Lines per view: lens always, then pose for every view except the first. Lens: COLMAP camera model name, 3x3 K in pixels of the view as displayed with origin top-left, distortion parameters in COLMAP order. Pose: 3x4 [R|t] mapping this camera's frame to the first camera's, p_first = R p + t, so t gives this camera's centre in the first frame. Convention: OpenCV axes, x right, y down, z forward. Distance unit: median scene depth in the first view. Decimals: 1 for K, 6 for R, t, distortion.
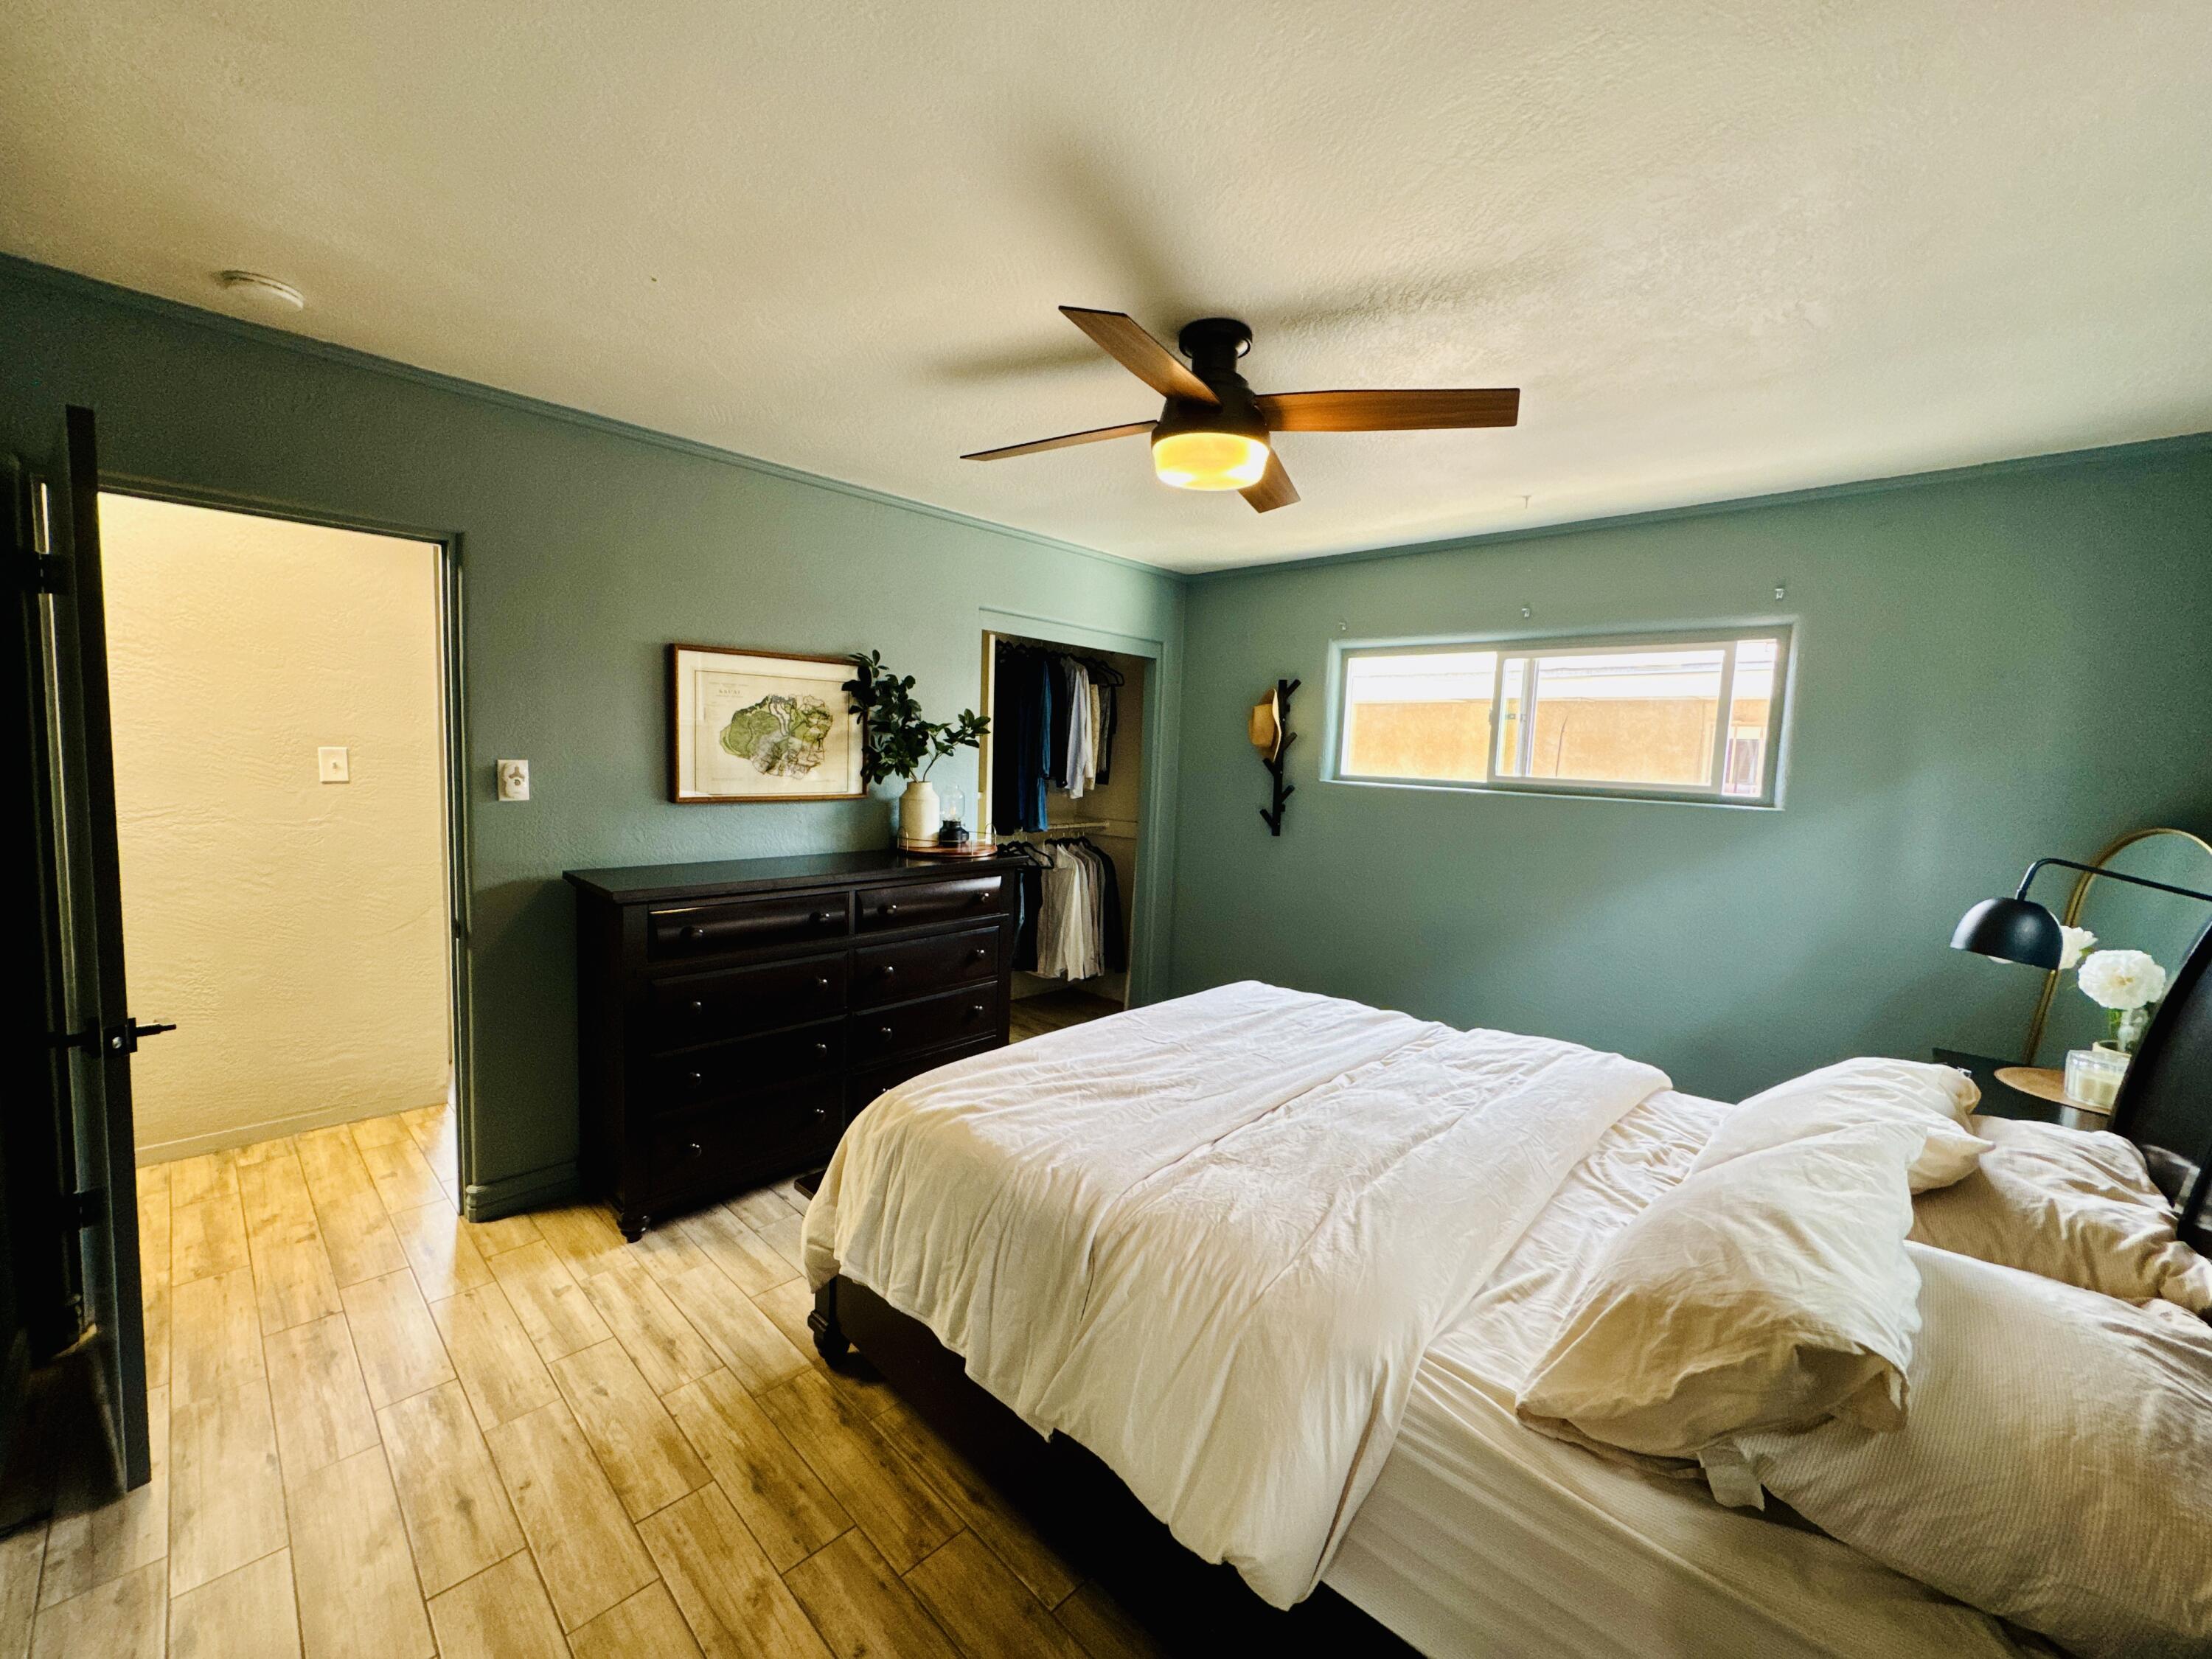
lens RADIAL K [[888.3, 0, 1106.7], [0, 888.3, 825.0], [0, 0, 1]] dist [0.000306, 0.000063]
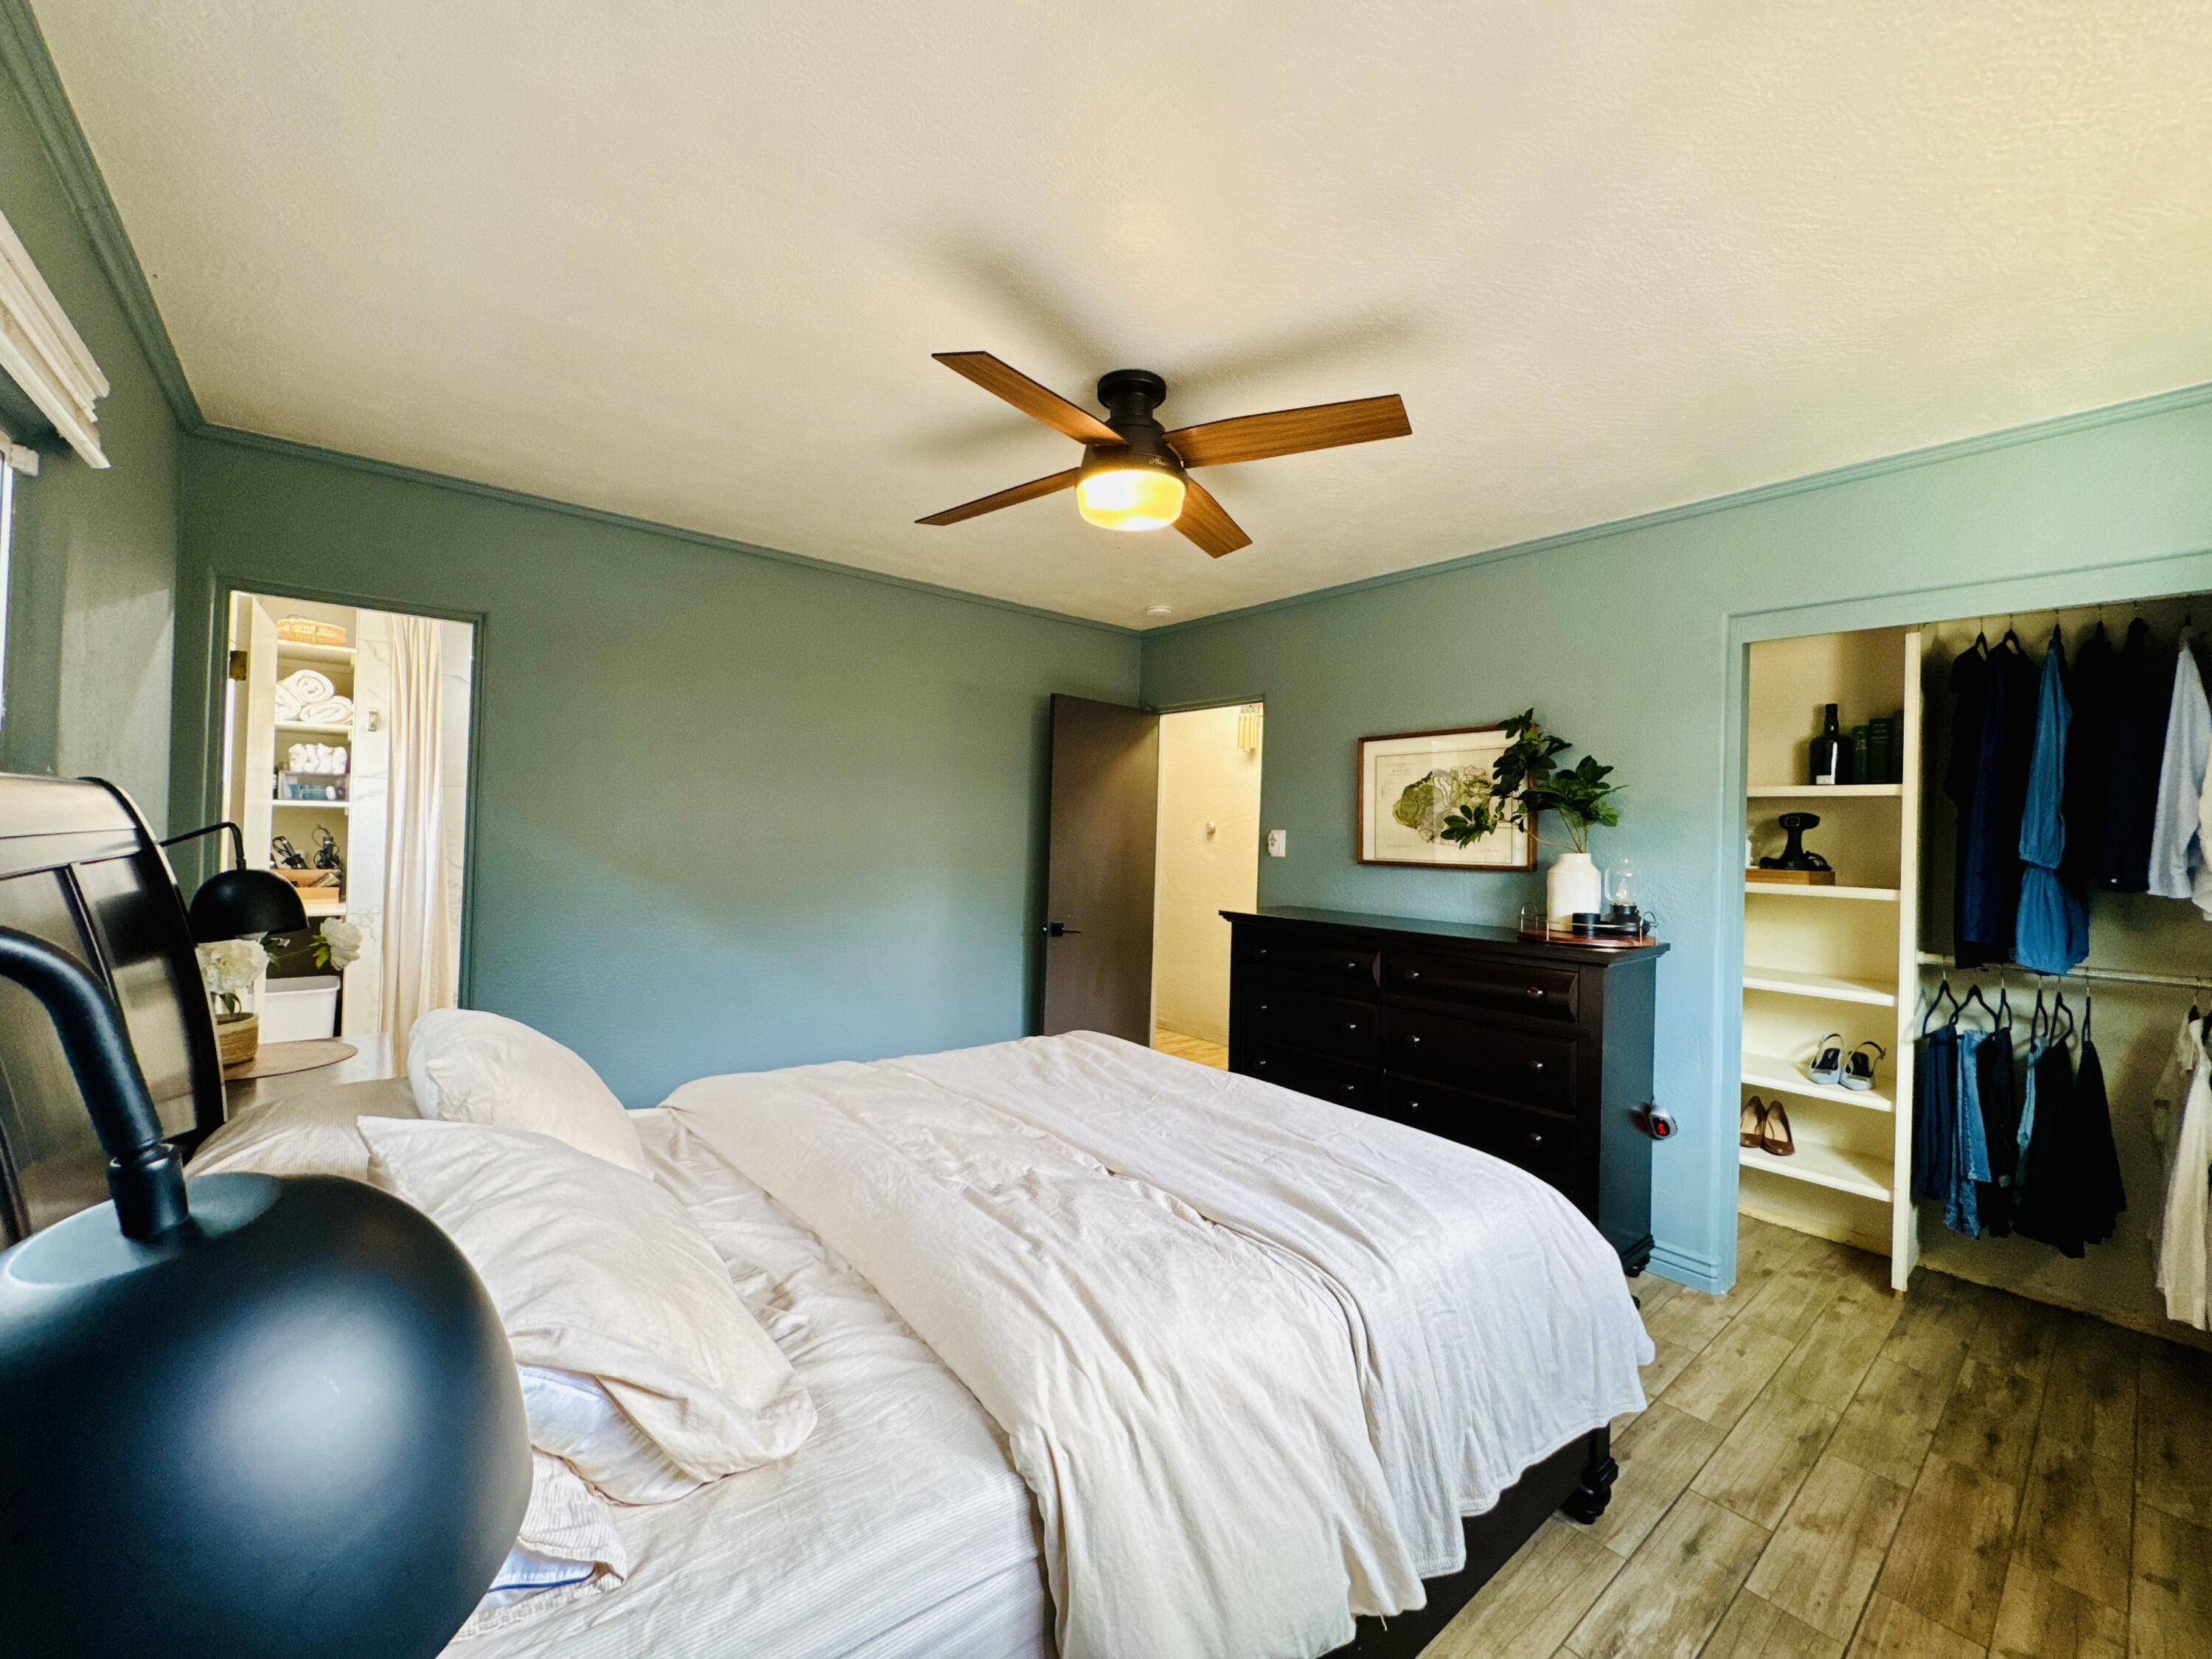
lens RADIAL K [[888.3, 0, 1106.7], [0, 888.3, 825.0], [0, 0, 1]] dist [0.000306, 0.000063]
pose [[-0.112659, -0.047362, -0.992504, 0.755510], [-0.115553, 0.992710, -0.034255, 0.004494], [0.986892, 0.110828, -0.117311, 0.751610]]
